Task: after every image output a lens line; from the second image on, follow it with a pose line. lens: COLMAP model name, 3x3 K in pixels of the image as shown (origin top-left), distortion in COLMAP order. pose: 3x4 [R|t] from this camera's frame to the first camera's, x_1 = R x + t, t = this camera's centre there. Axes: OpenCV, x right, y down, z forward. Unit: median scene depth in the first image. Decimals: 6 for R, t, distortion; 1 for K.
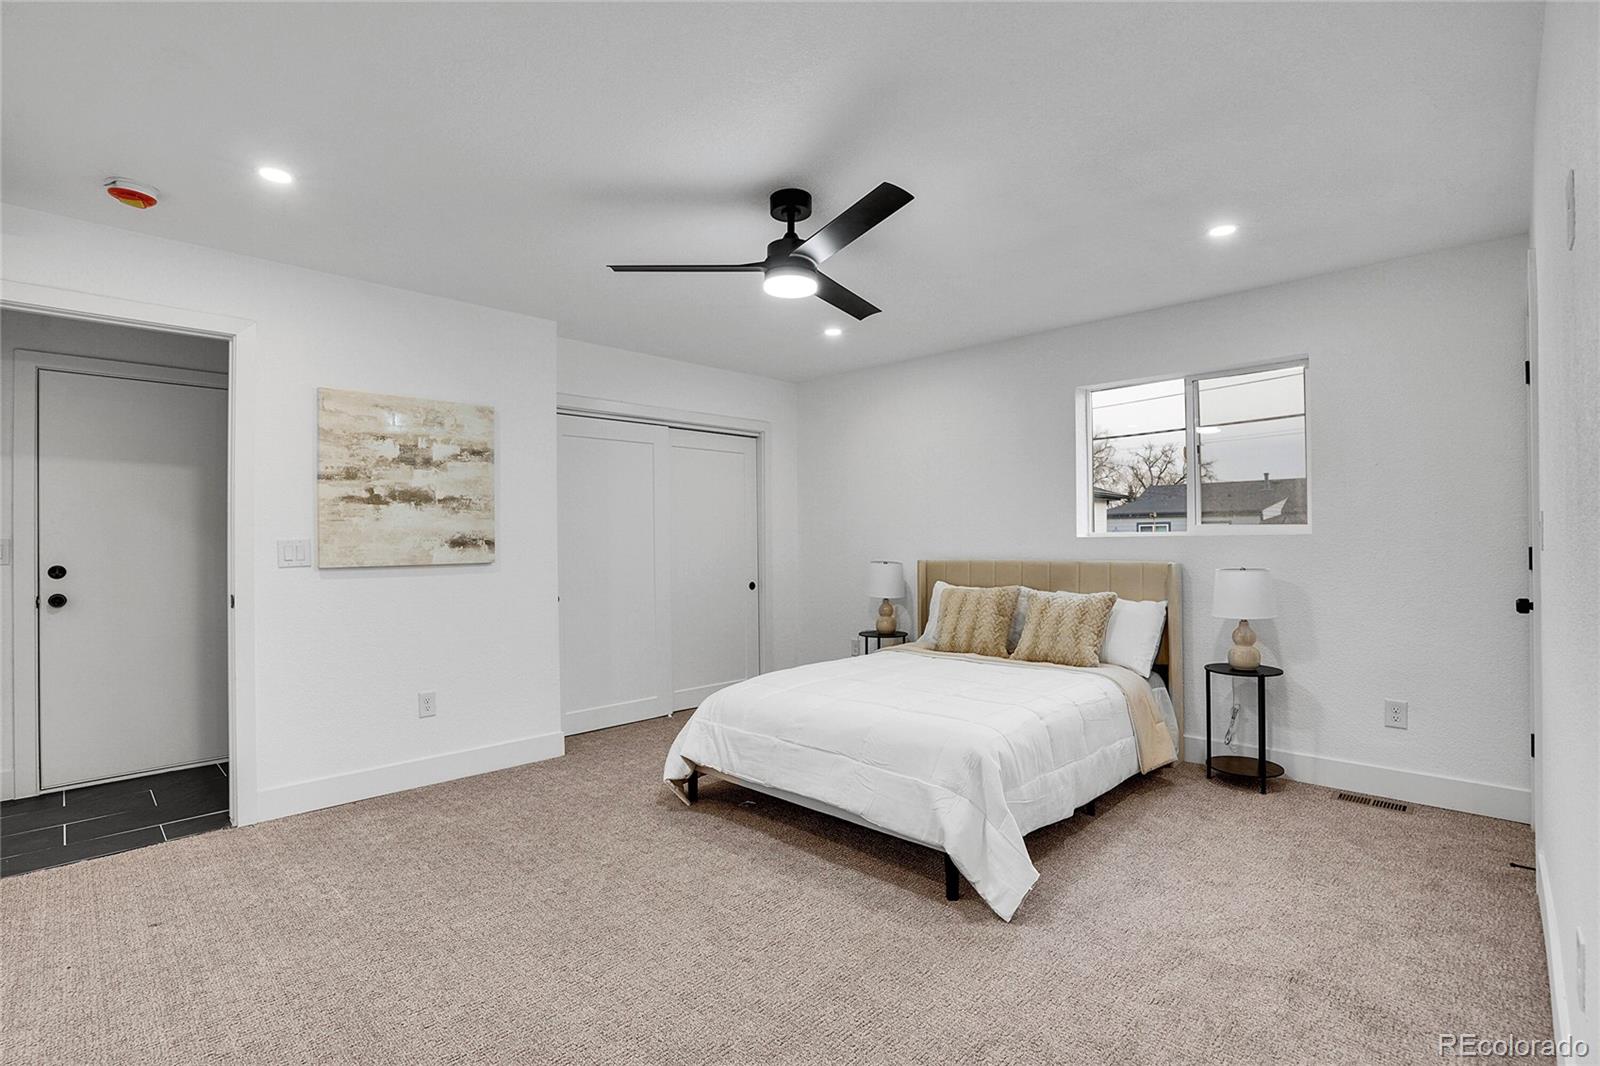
lens RADIAL K [[744.4, 0, 794.8], [0, 744.4, 534.3], [0, 0, 1]] dist [-0.065767, 0.029844]
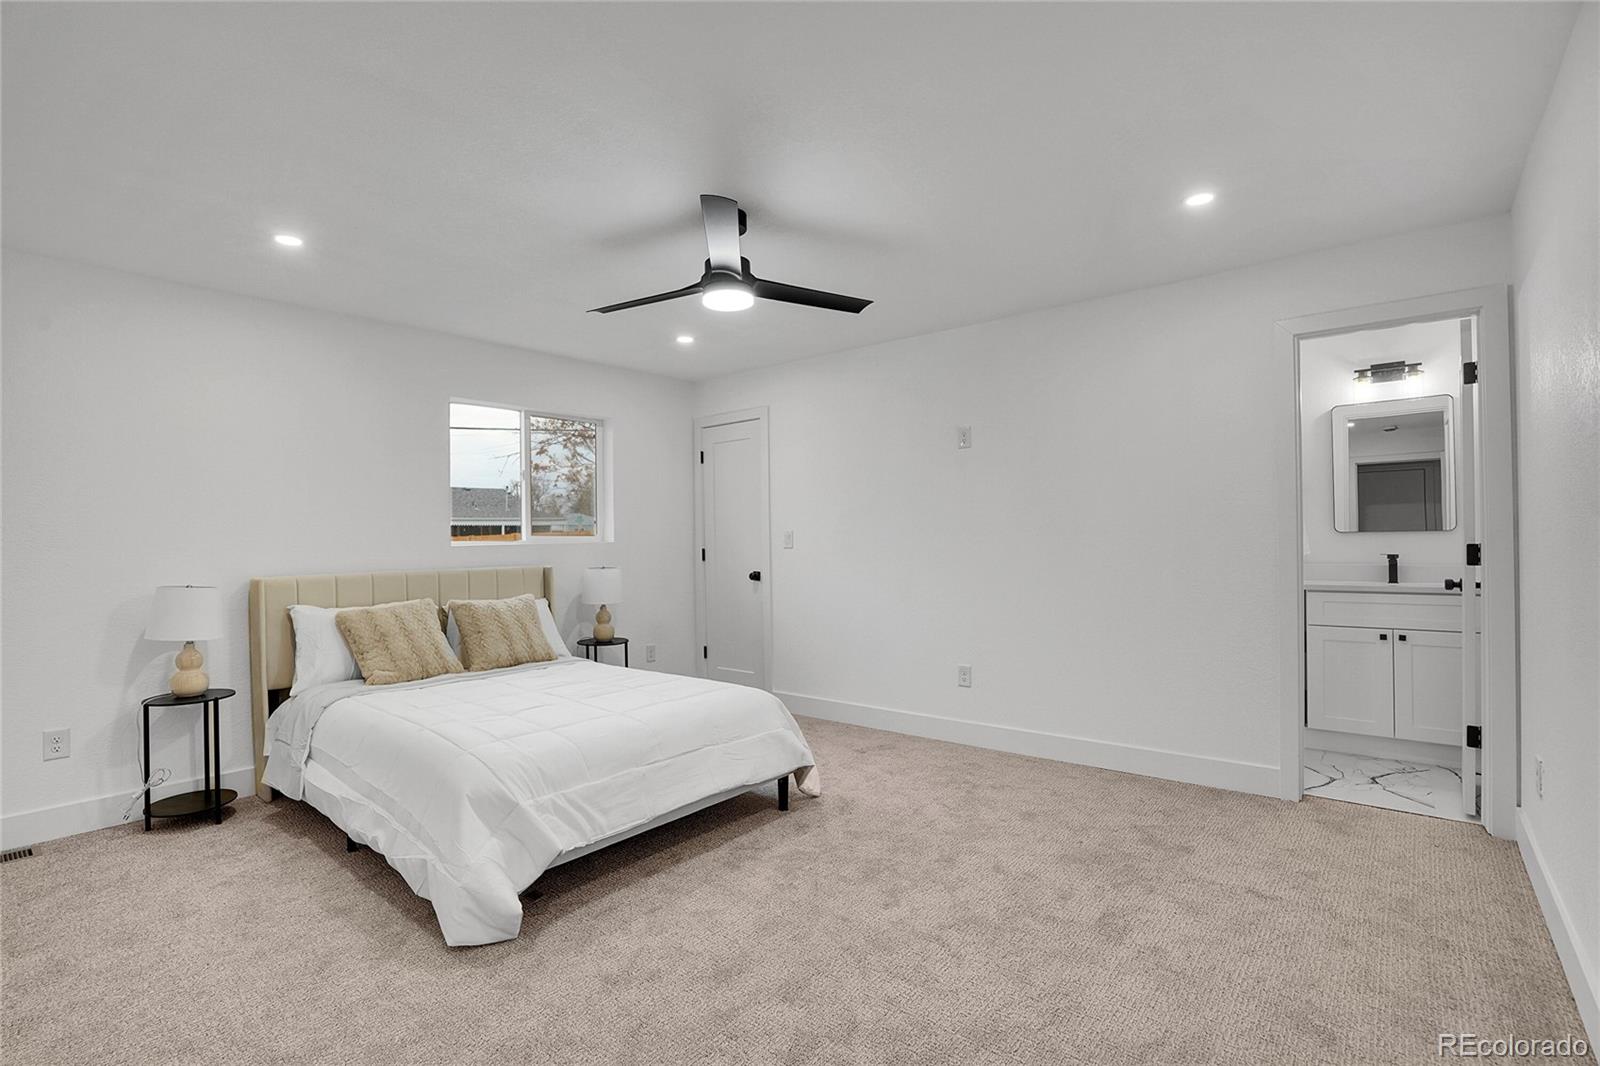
lens RADIAL K [[744.4, 0, 794.8], [0, 744.4, 534.3], [0, 0, 1]] dist [-0.065767, 0.029844]
pose [[-0.088445, 0.018595, 0.995908, -0.724863], [0.005563, 0.999819, -0.018174, 0.010919], [-0.996066, 0.003933, -0.088532, 0.697121]]
